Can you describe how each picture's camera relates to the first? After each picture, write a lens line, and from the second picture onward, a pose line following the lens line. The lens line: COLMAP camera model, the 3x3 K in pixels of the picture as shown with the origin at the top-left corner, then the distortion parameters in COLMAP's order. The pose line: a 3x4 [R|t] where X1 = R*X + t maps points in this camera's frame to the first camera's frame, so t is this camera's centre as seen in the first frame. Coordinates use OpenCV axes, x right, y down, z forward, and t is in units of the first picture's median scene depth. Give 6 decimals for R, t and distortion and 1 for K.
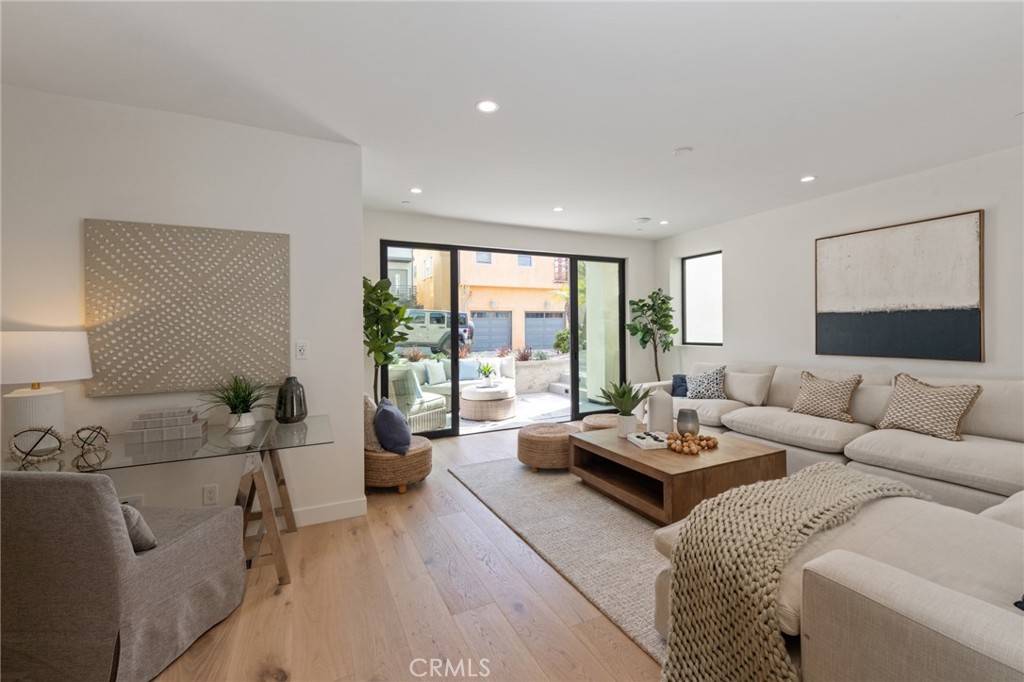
lens RADIAL K [[440.7, 0, 510.5], [0, 440.7, 332.7], [0, 0, 1]] dist [0.000985, 0.000027]
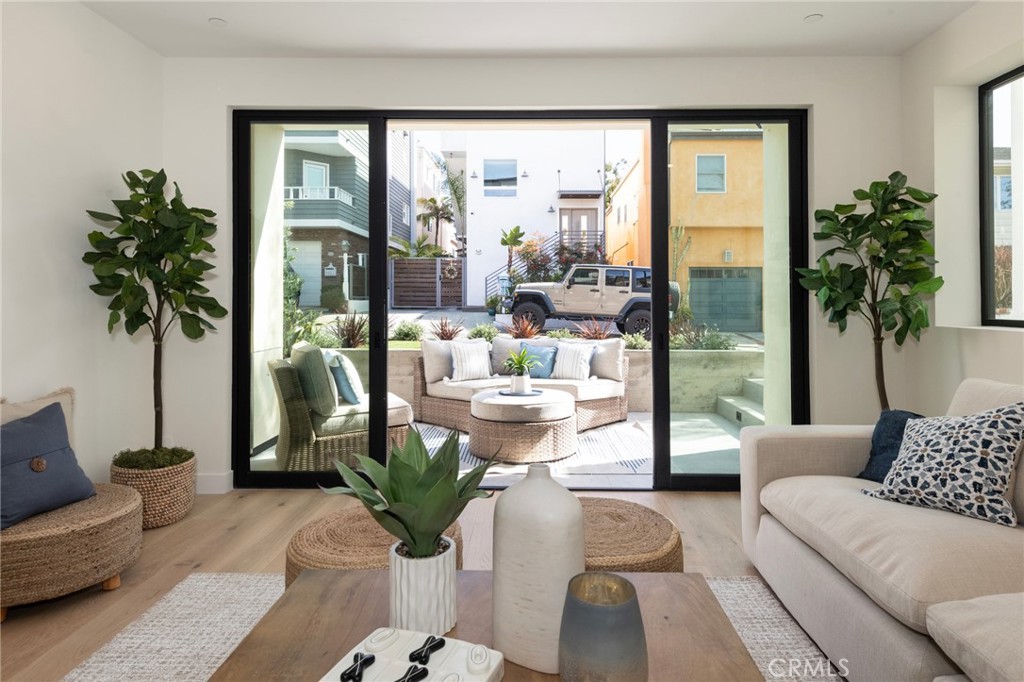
lens RADIAL K [[594.3, 0, 515.7], [0, 594.3, 299.5], [0, 0, 1]] dist [0.003040, 0.000261]
pose [[0.884238, 0.012738, -0.466864, 0.278964], [-0.016655, 0.999852, -0.004263, 0.014840], [0.466740, 0.011545, 0.884319, 0.386343]]
